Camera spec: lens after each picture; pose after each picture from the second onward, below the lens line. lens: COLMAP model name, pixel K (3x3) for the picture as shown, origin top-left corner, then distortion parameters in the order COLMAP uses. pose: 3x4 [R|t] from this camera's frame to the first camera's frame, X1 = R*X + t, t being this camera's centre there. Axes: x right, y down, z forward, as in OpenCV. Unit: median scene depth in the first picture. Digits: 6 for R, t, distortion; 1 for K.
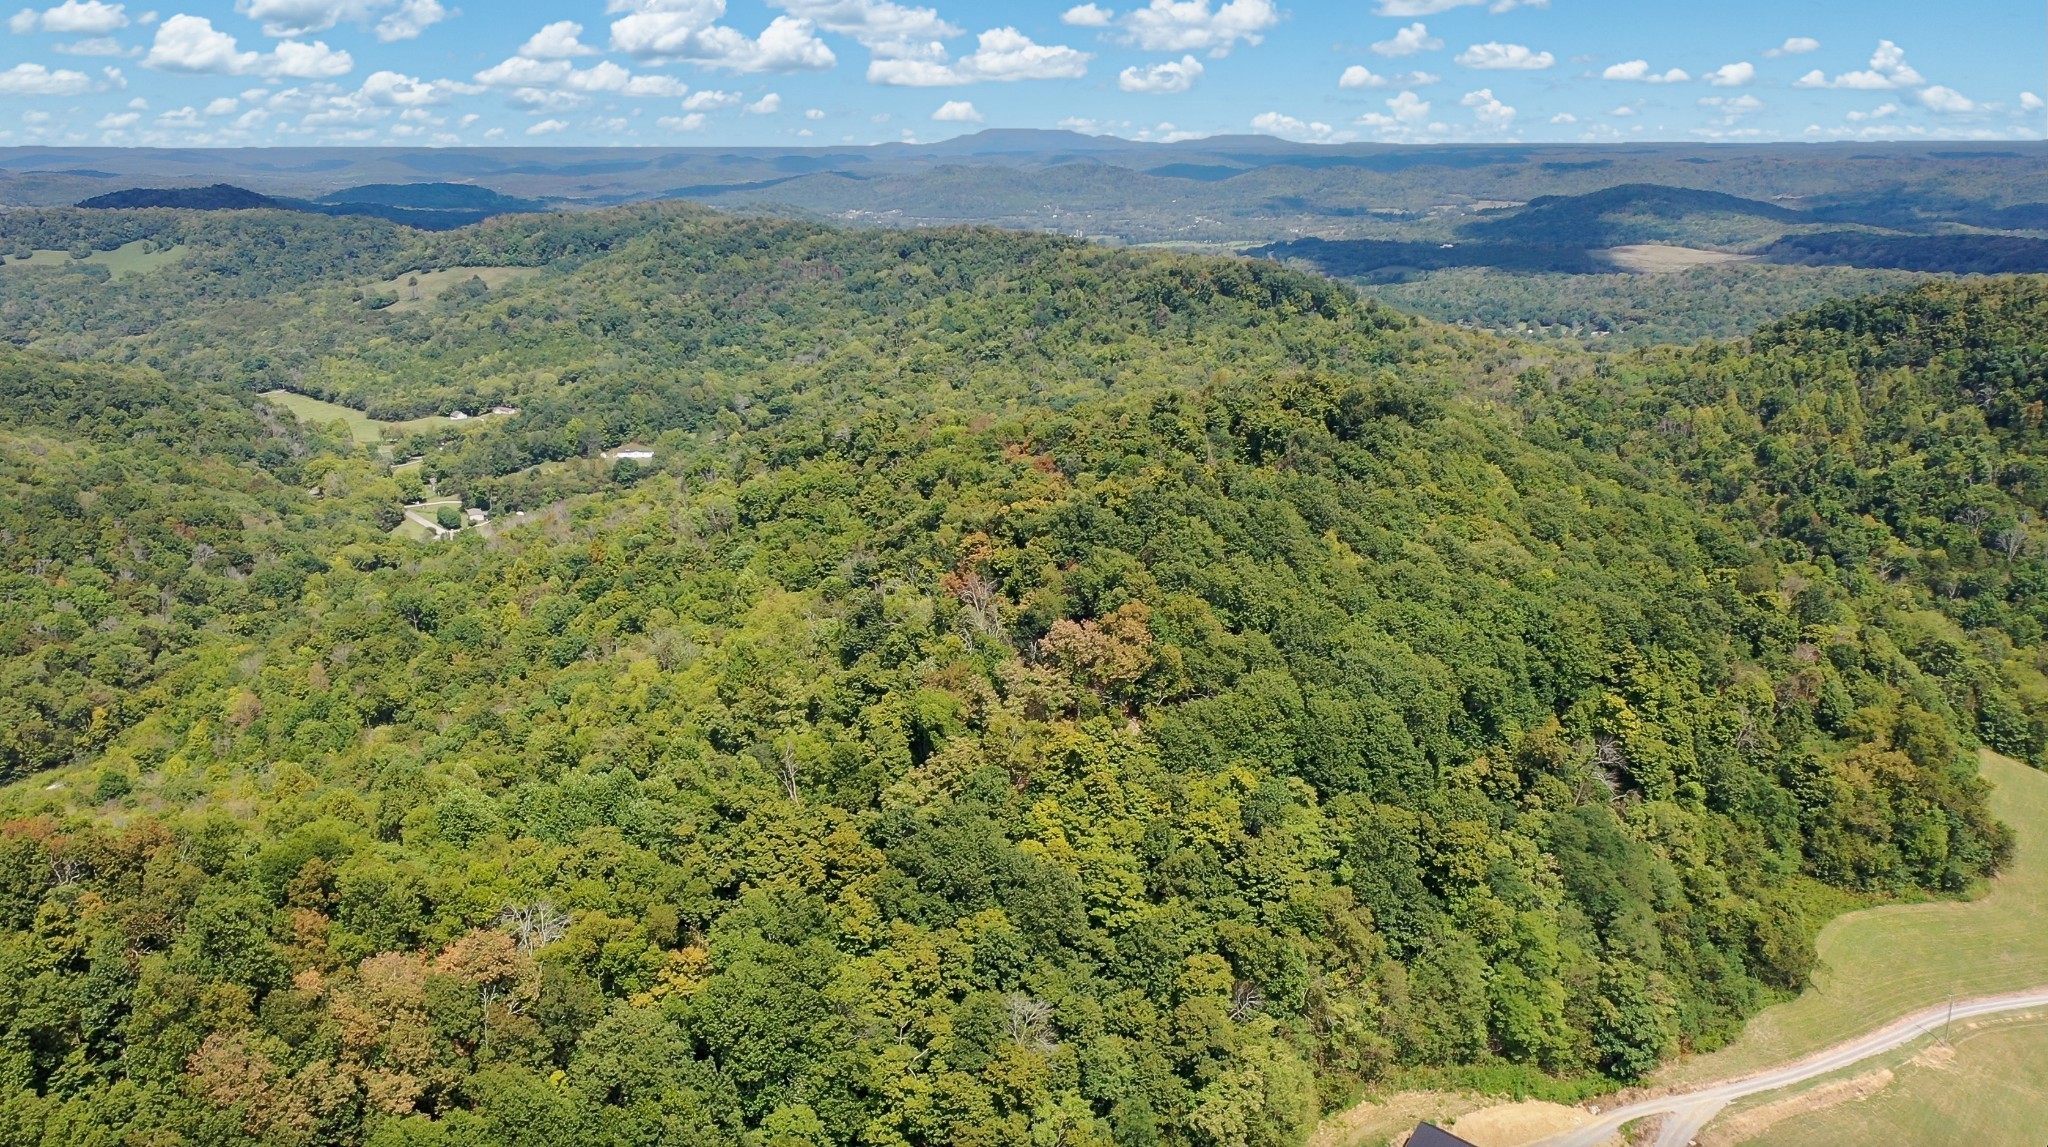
lens RADIAL K [[1630.7, 0, 1024.6], [0, 1630.7, 553.8], [0, 0, 1]] dist [0.000602, -0.003327]
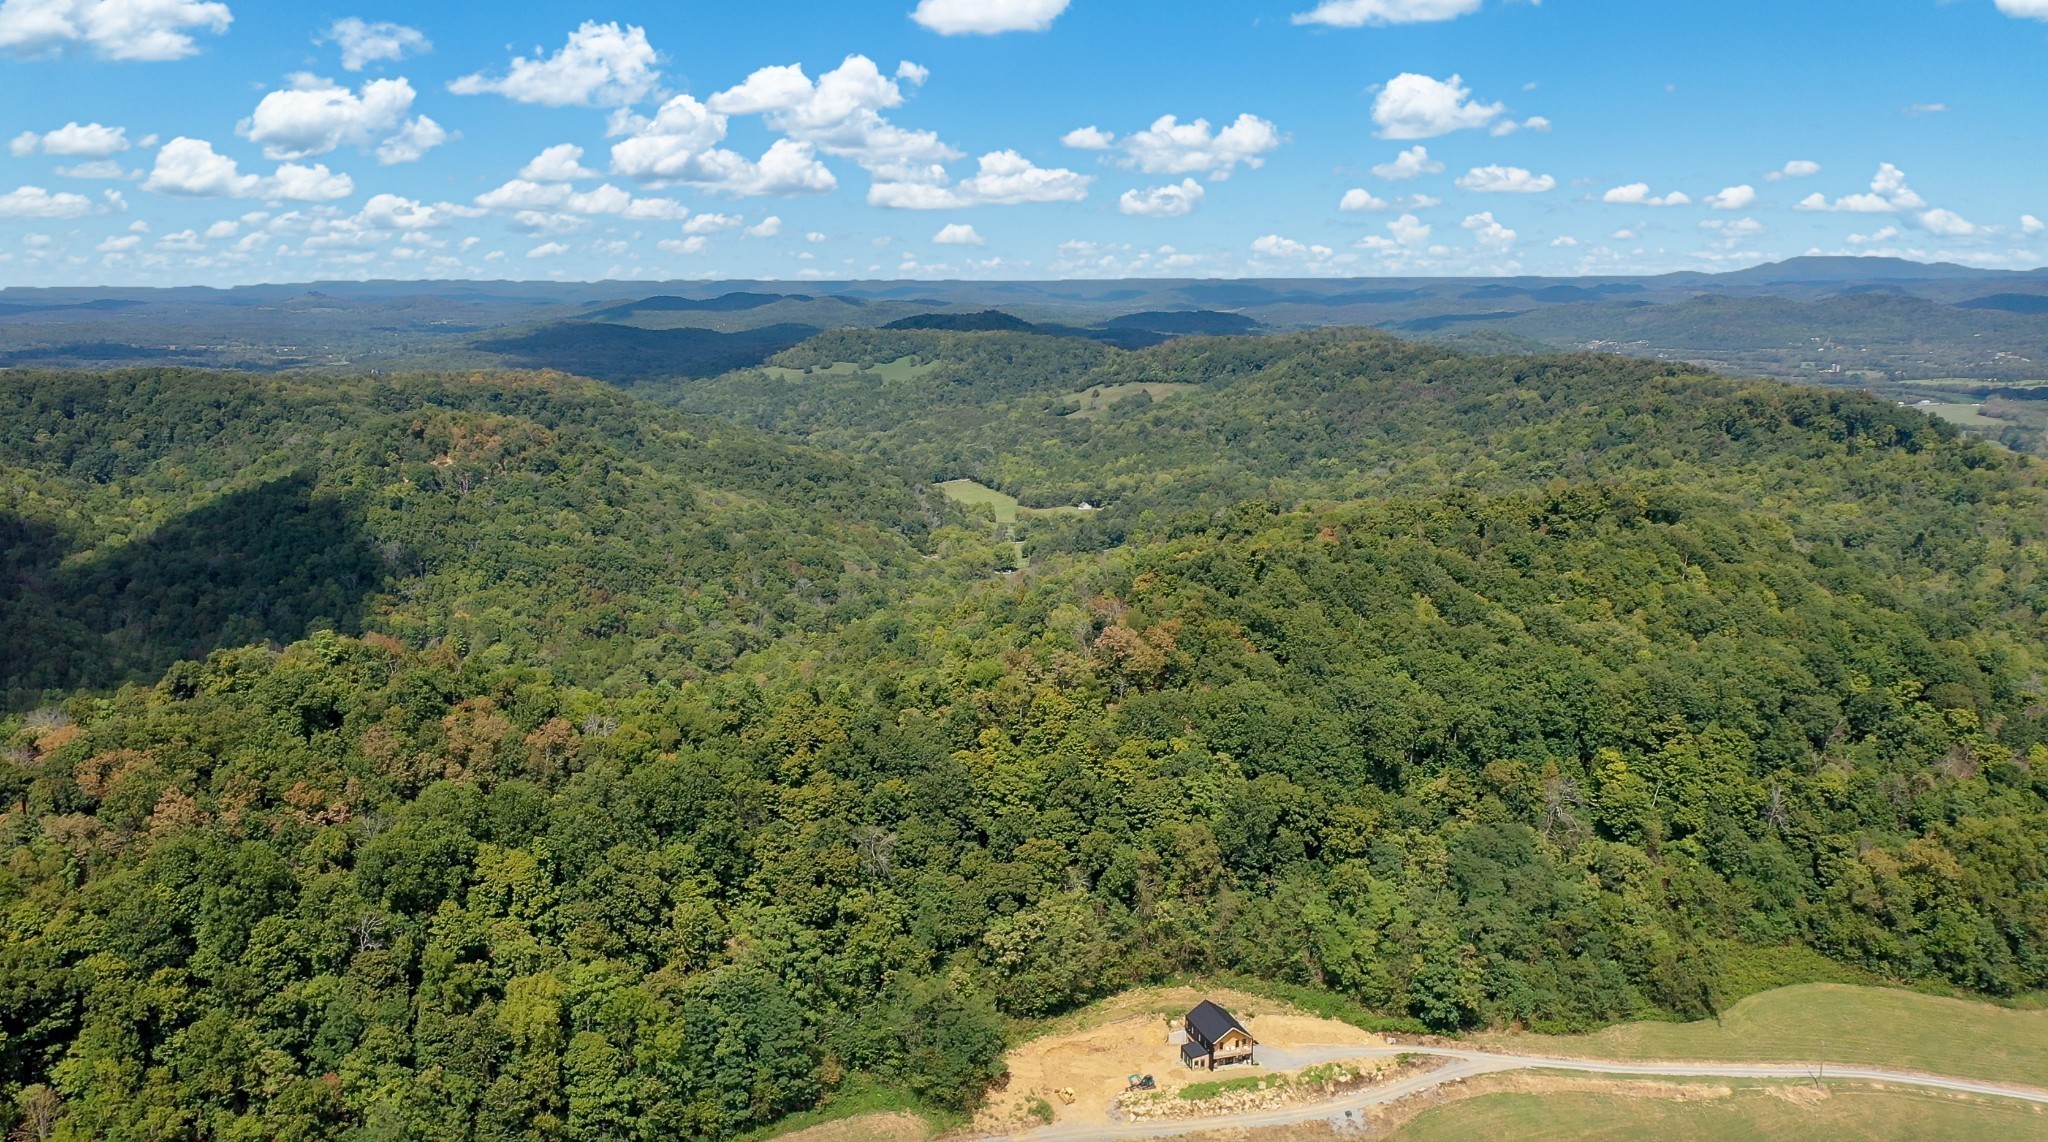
lens RADIAL K [[1616.3, 0, 1020.3], [0, 1616.3, 590.7], [0, 0, 1]] dist [-0.025393, 0.015016]
pose [[0.896655, 0.080252, -0.435396, 0.111511], [-0.103170, 0.994235, -0.029212, 0.012389], [0.430541, 0.071113, 0.899765, -0.044772]]
